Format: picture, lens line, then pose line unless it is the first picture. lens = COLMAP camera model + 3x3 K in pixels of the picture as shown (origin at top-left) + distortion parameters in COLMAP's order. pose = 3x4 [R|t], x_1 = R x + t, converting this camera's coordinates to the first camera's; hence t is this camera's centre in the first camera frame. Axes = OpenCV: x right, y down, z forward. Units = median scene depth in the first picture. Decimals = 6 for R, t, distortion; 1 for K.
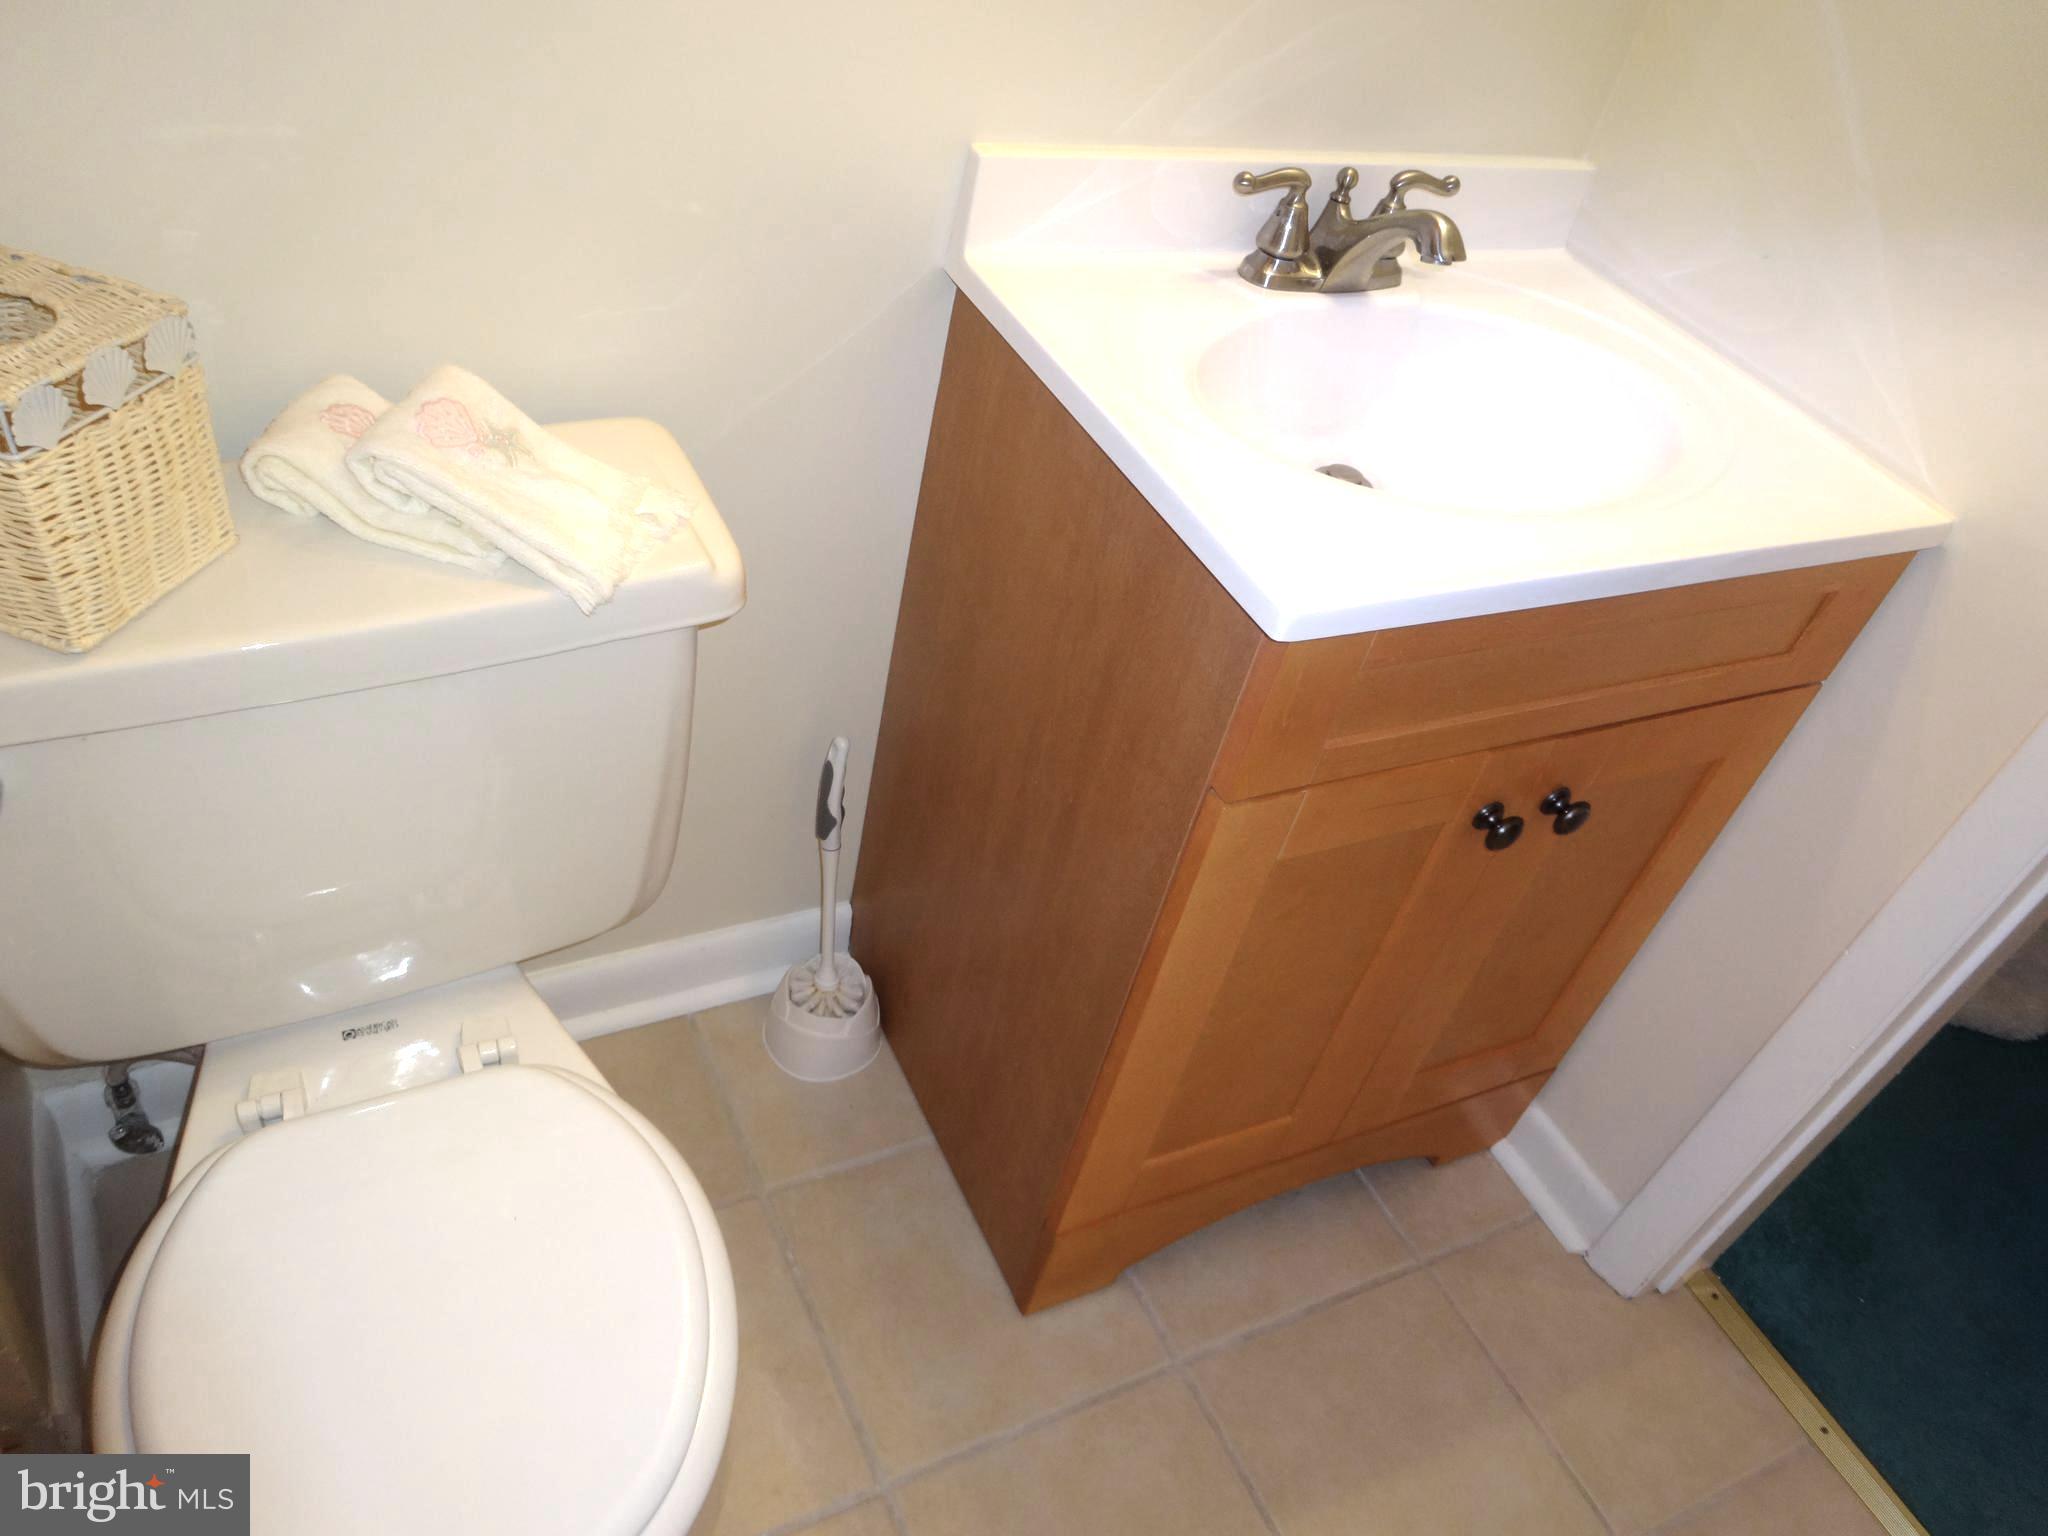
lens RADIAL K [[1516.0, 0, 1017.9], [0, 1516.0, 769.0], [0, 0, 1]] dist [-0.003529, -0.001795]
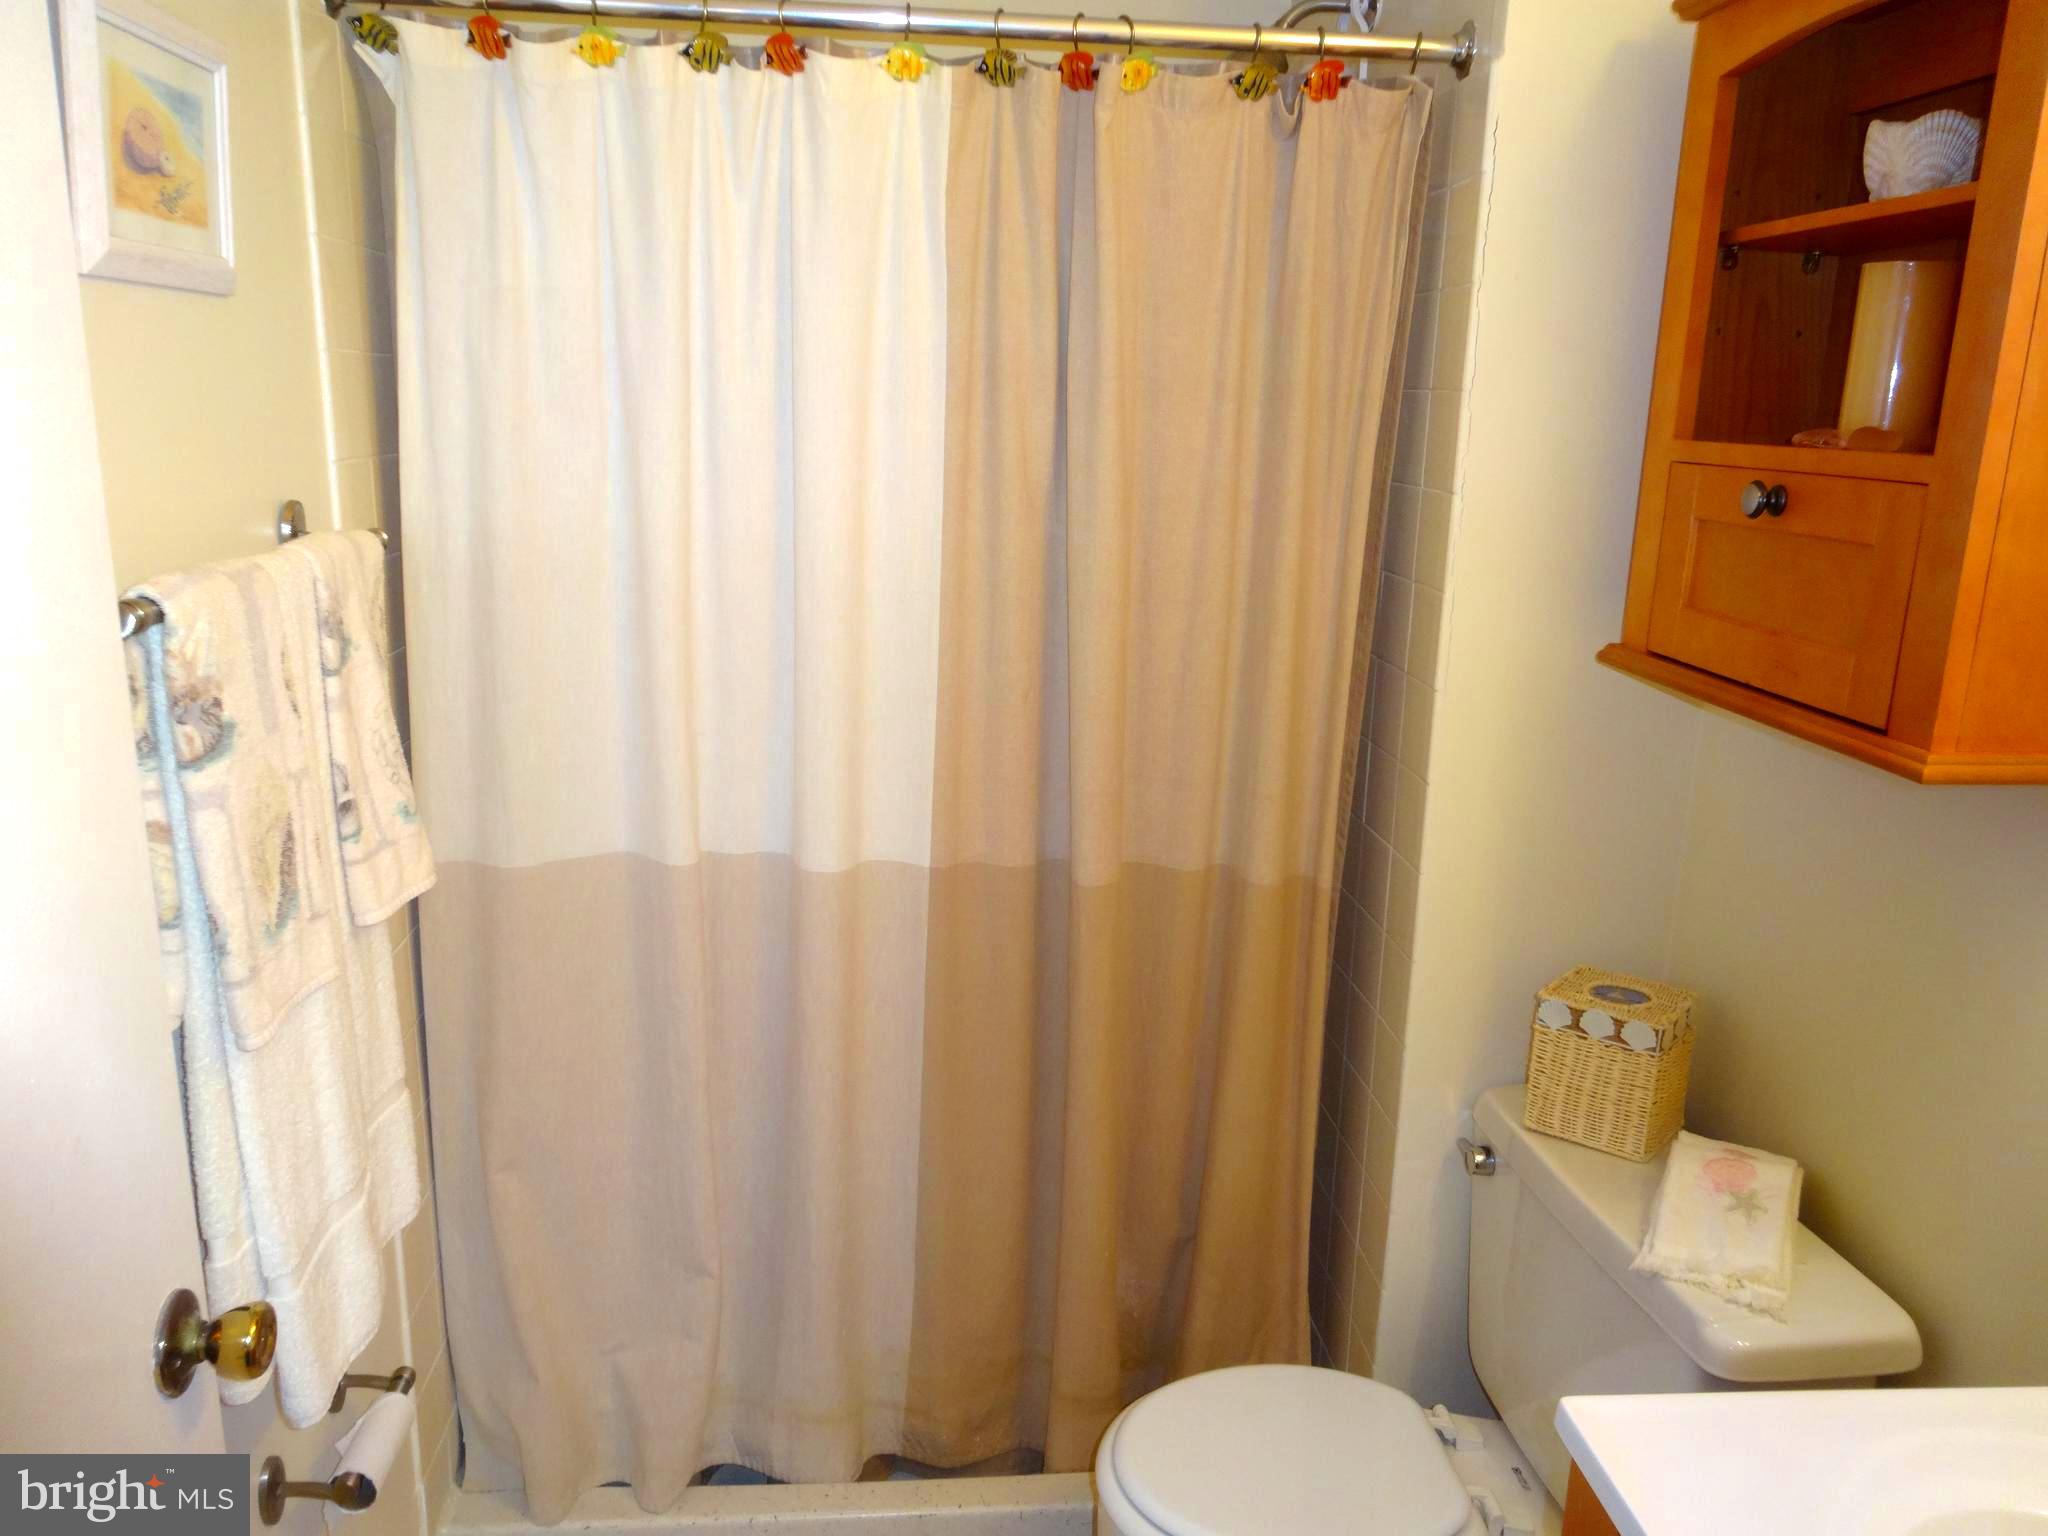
lens RADIAL K [[1473.2, 0, 1024.0], [0, 1473.2, 768.0], [0, 0, 1]] dist [-0.028997, -0.008669]
pose [[-0.343856, 0.023962, -0.938717, 1.272038], [-0.698166, 0.661990, 0.272640, -0.404773], [0.627954, 0.749129, -0.210900, 0.552781]]
